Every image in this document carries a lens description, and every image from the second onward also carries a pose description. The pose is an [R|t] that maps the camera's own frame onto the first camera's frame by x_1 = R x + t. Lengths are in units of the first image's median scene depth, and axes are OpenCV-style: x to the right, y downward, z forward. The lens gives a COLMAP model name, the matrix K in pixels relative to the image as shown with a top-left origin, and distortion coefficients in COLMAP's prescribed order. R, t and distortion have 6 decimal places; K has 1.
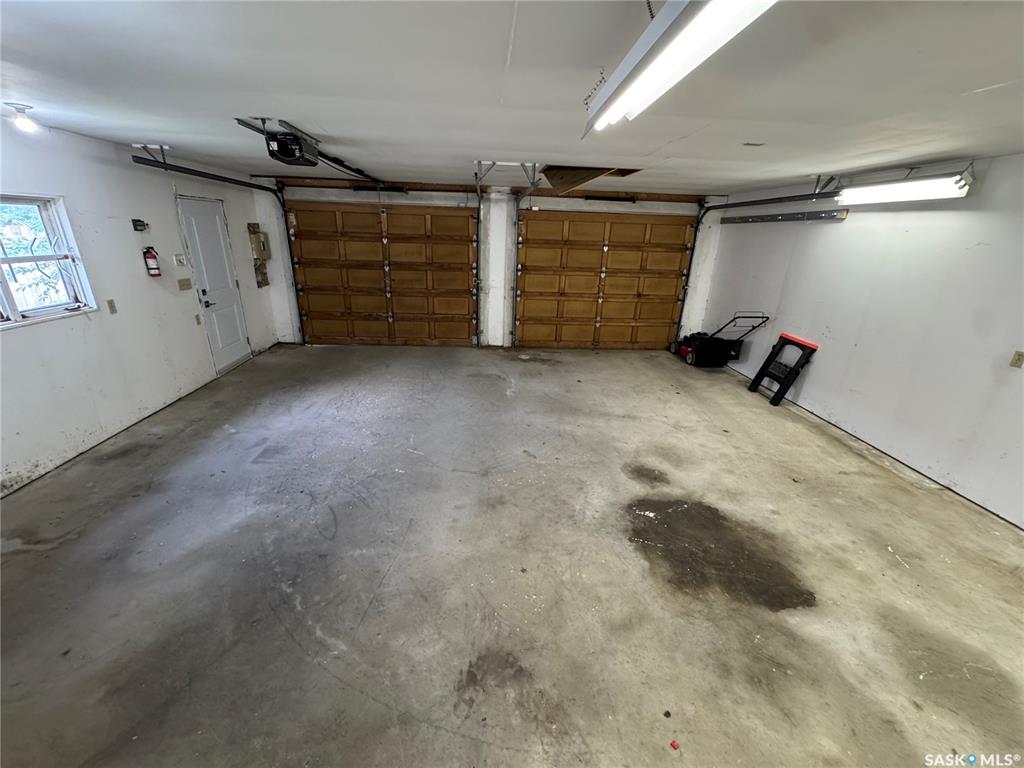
lens RADIAL K [[411.4, 0, 512.0], [0, 411.4, 384.0], [0, 0, 1]] dist [-0.001727, -0.000315]
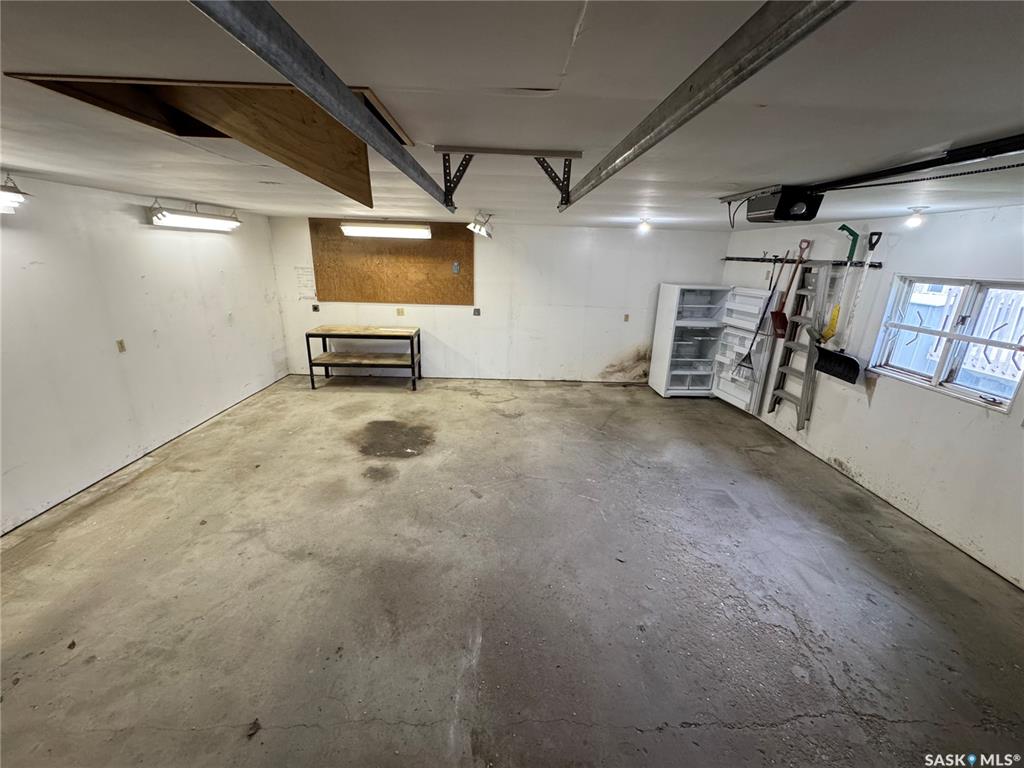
lens RADIAL K [[411.4, 0, 512.0], [0, 411.4, 384.0], [0, 0, 1]] dist [-0.001727, -0.000315]
pose [[-0.996891, -0.074730, 0.024975, -0.055167], [-0.043628, 0.787466, 0.614813, -0.727620], [-0.065612, 0.611811, -0.788278, 1.779999]]
